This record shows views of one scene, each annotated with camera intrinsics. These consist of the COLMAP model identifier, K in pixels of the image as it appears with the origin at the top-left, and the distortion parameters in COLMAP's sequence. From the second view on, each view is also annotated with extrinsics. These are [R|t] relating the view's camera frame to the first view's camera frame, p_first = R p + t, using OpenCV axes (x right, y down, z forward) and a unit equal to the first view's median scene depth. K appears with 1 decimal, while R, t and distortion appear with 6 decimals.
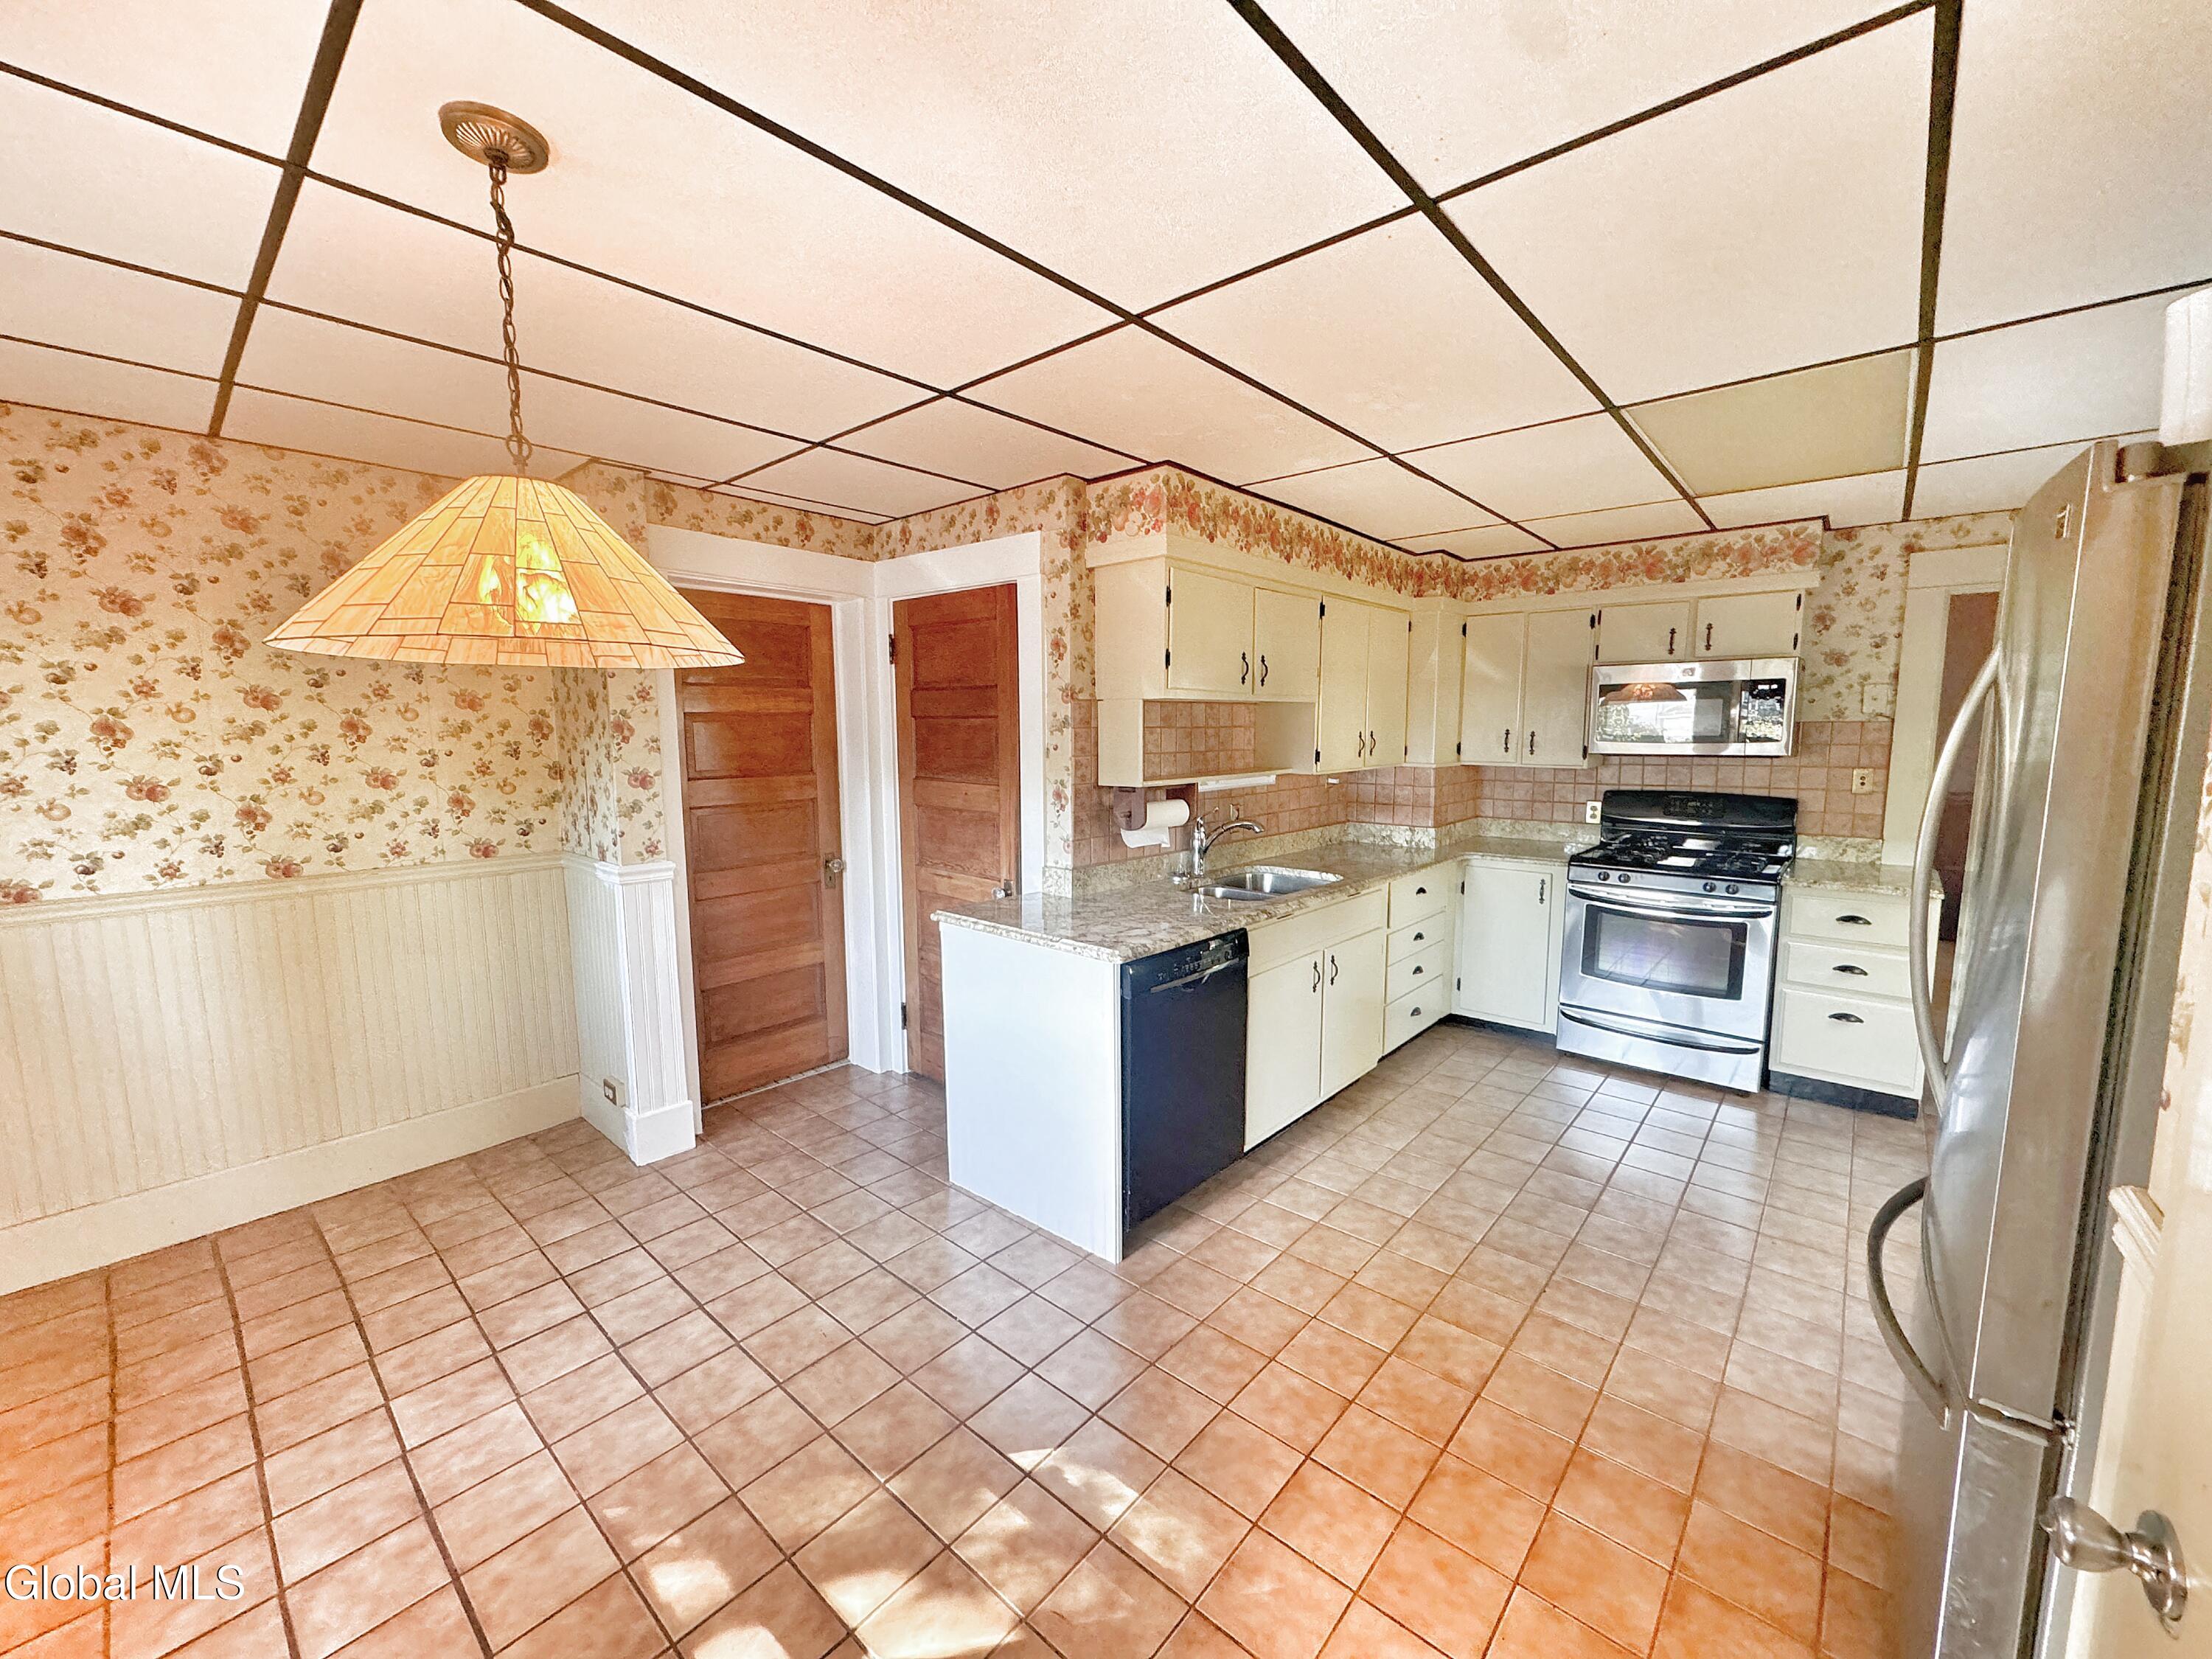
lens RADIAL K [[882.7, 0, 1105.2], [0, 882.7, 823.9], [0, 0, 1]] dist [-0.002011, -0.000057]
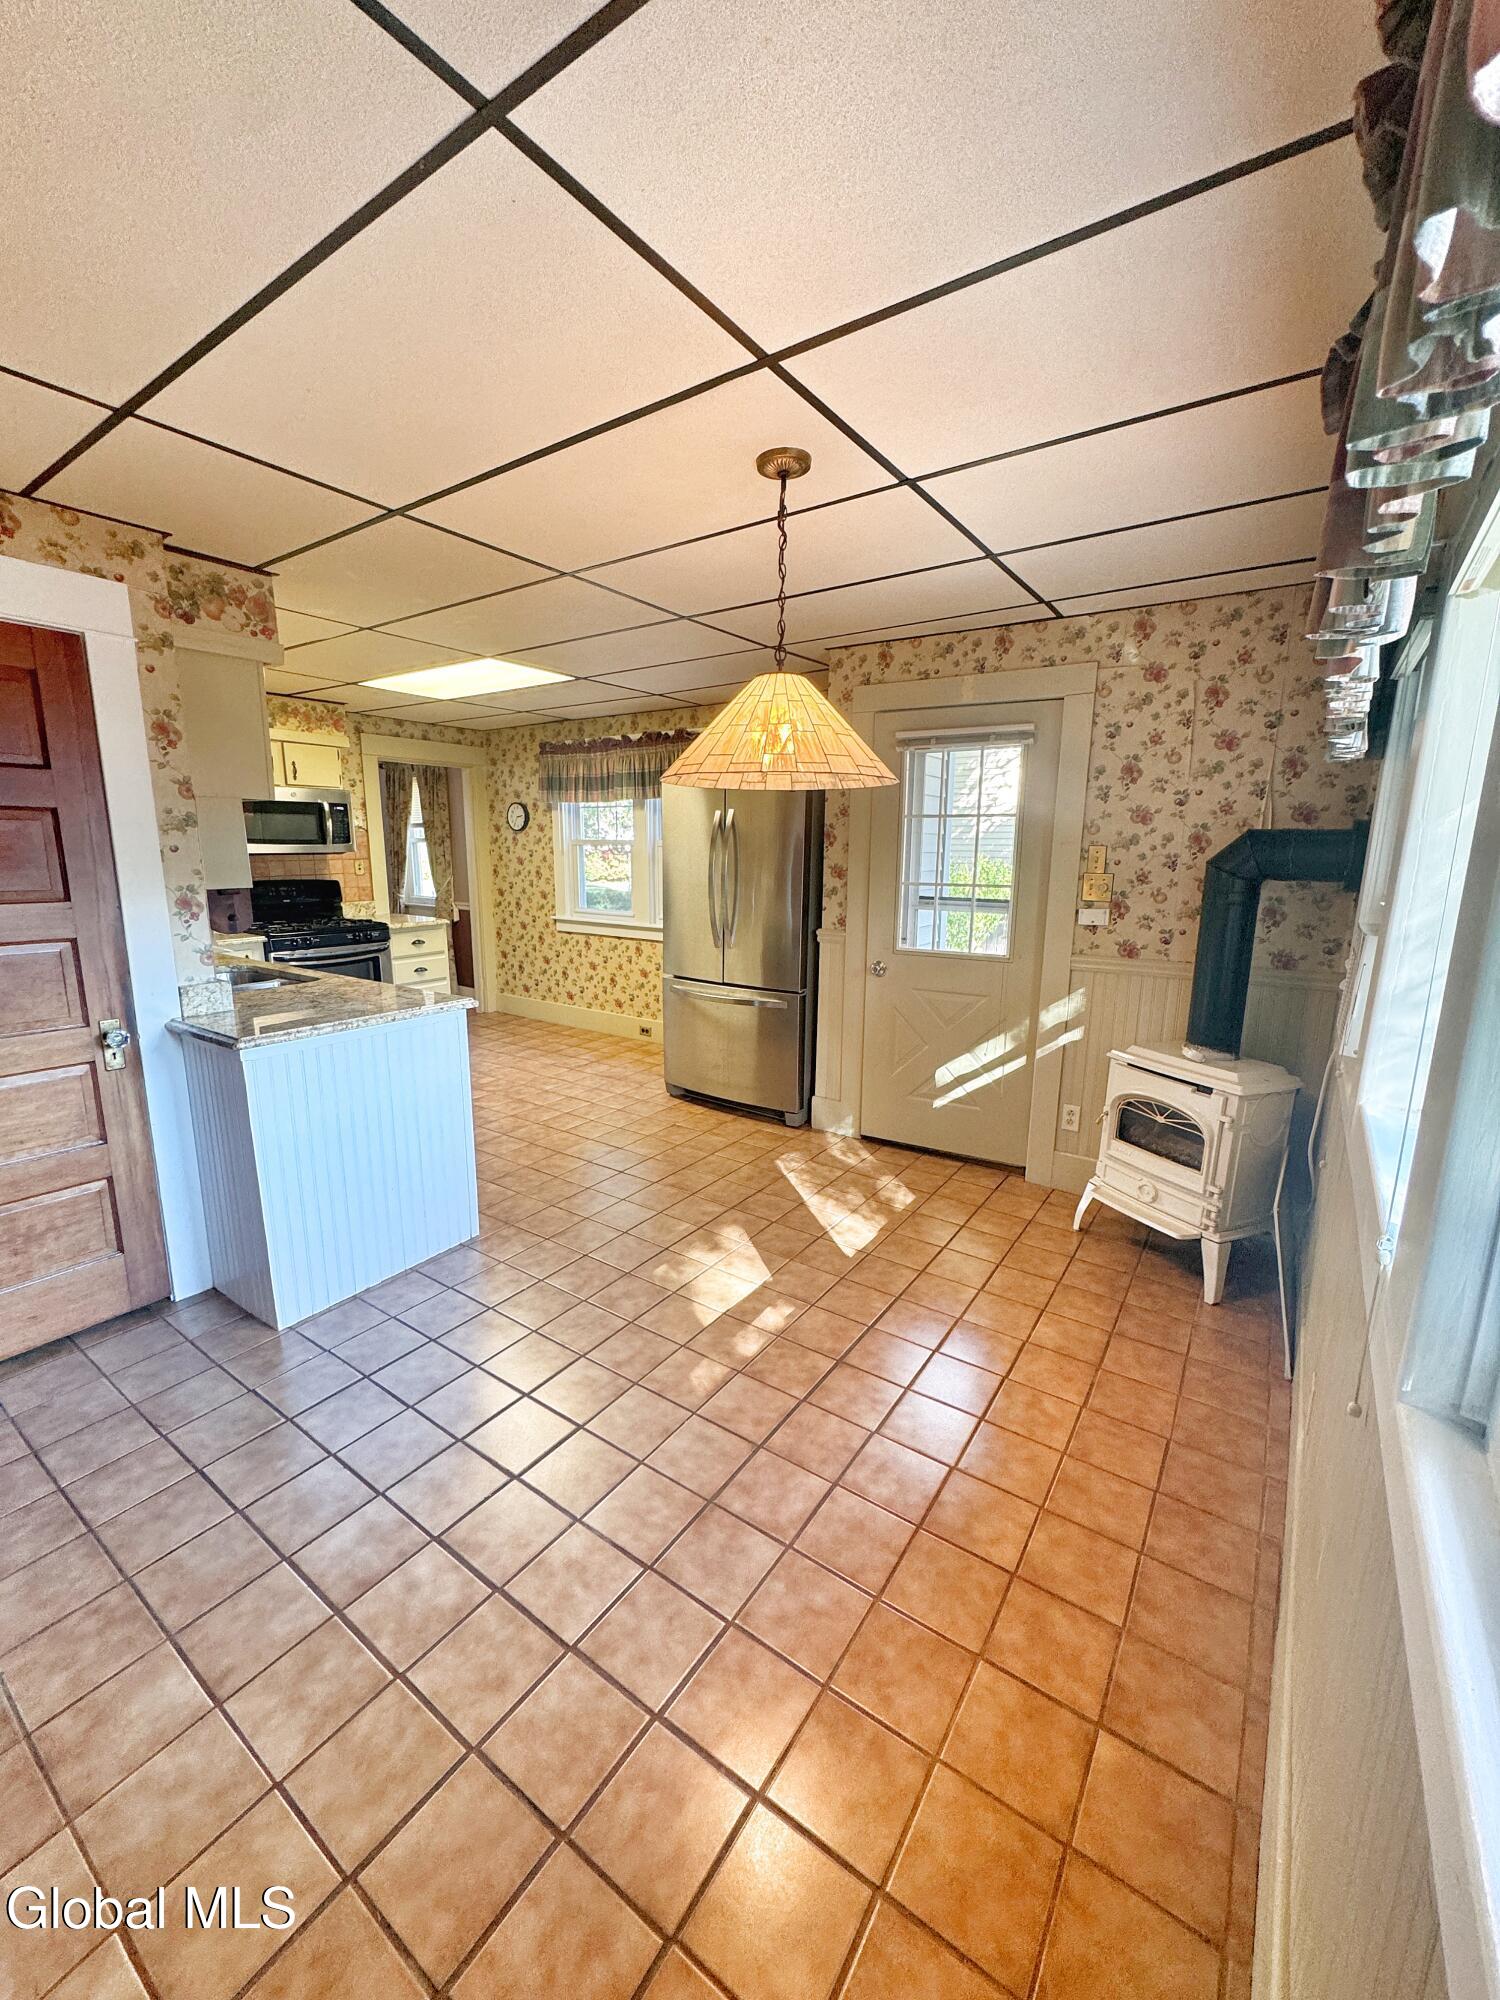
lens RADIAL K [[798.1, 0, 755.1], [0, 798.1, 992.0], [0, 0, 1]] dist [-0.002011, -0.000057]
pose [[-0.121327, -0.182807, 0.975634, -0.951143], [0.102976, 0.975273, 0.195546, -0.044830], [-0.987257, 0.124192, -0.099502, 0.542204]]
